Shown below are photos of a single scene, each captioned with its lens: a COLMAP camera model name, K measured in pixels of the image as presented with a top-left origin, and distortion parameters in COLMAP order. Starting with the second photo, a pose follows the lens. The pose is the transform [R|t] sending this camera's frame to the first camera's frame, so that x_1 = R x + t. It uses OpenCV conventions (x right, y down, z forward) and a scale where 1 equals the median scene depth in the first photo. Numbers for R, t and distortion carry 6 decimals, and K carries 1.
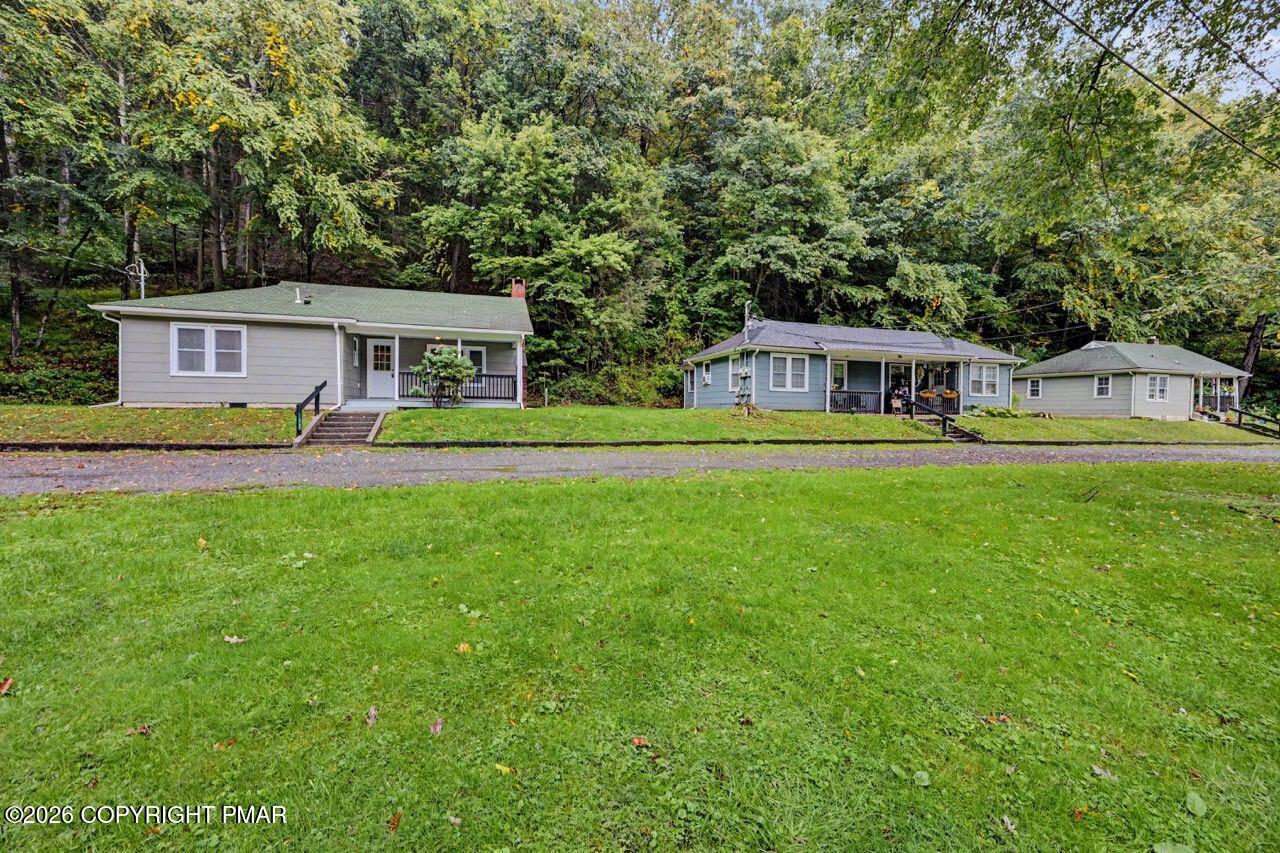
lens RADIAL K [[518.8, 0, 643.6], [0, 518.8, 420.3], [0, 0, 1]] dist [-0.000325, 0.000200]
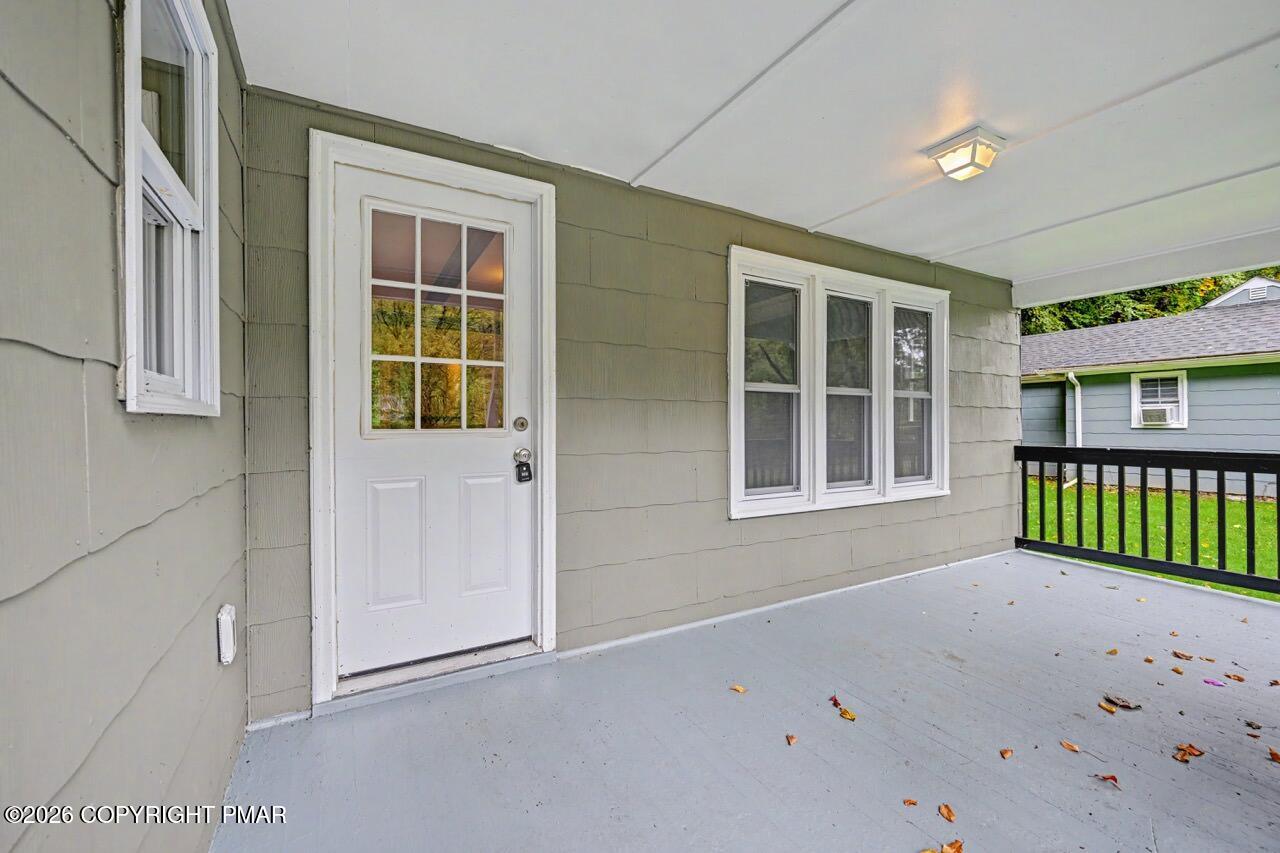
lens RADIAL K [[546.3, 0, 640.0], [0, 546.3, 426.5], [0, 0, 1]] dist [-0.000012, -0.000022]
pose [[0.974547, -0.013371, 0.223785, -0.488502], [0.015671, 0.999841, -0.008502, -0.095224], [-0.223636, 0.011793, 0.974601, 0.867750]]
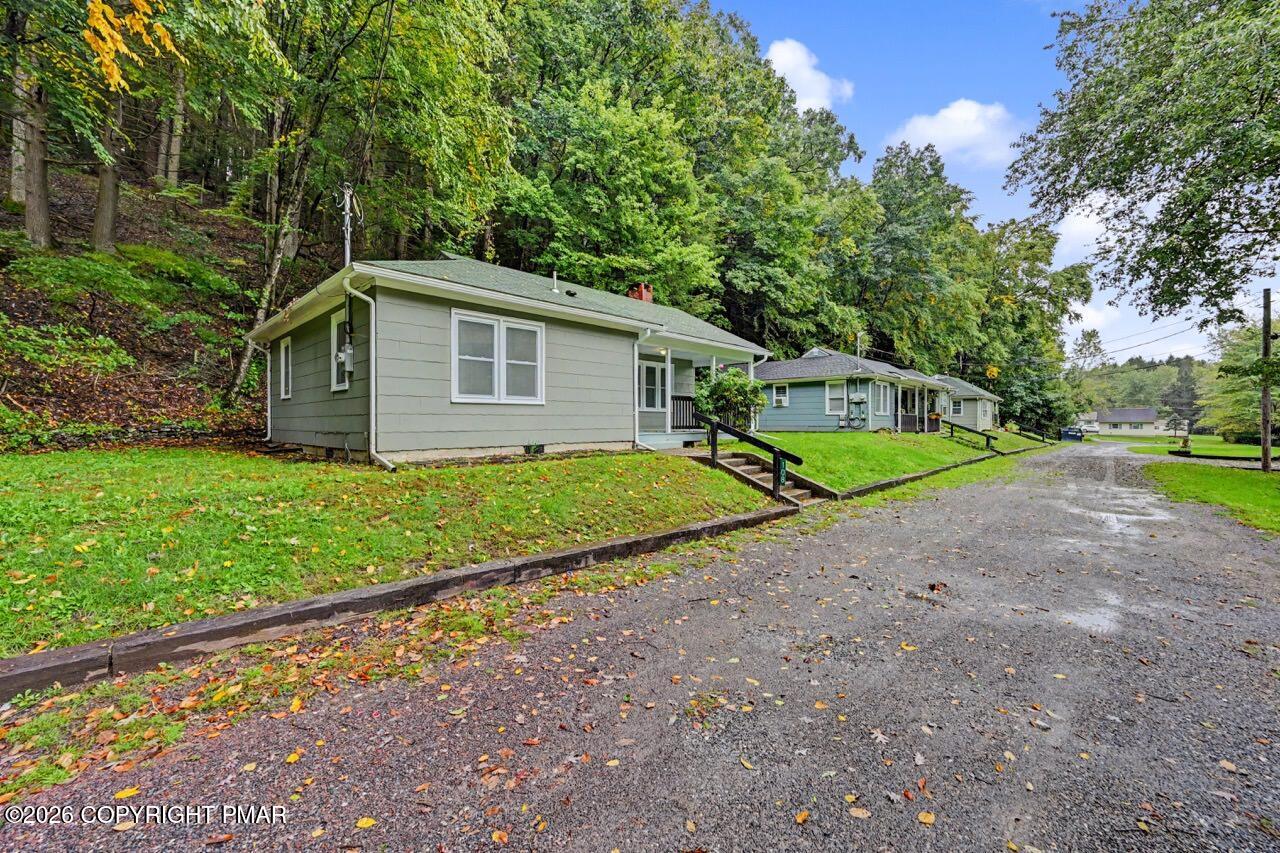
lens RADIAL K [[508.8, 0, 637.4], [0, 508.8, 421.5], [0, 0, 1]] dist [0.000593, 0.000326]
pose [[0.880026, -0.008325, 0.474853, -0.785242], [0.014521, 0.999851, -0.009382, -0.044561], [-0.474704, 0.015151, 0.880015, 0.323578]]
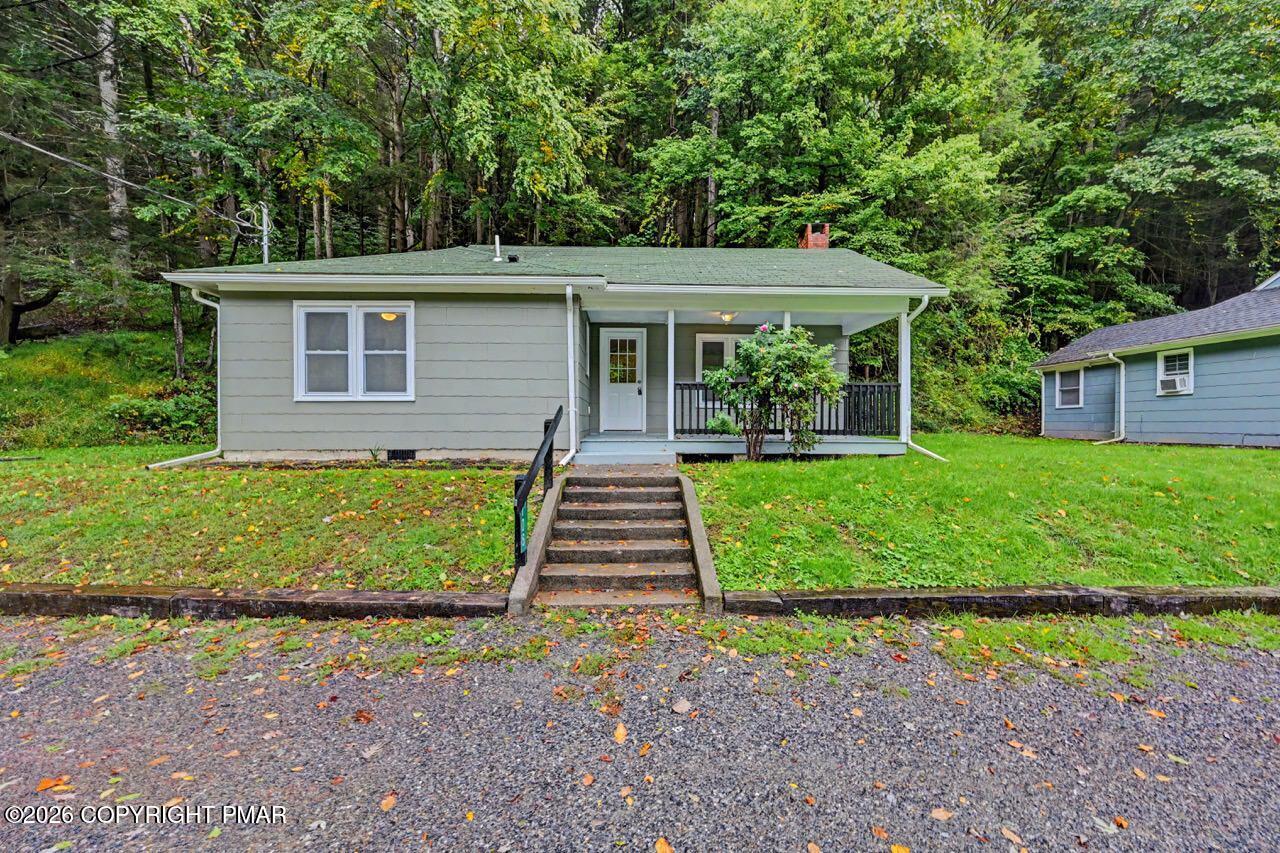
lens RADIAL K [[507.6, 0, 639.8], [0, 507.6, 430.1], [0, 0, 1]] dist [-0.000658, 0.000495]
pose [[0.961302, -0.002569, -0.275485, -0.332006], [0.001554, 0.999991, -0.003902, -0.041924], [0.275493, 0.003323, 0.961297, 0.466261]]
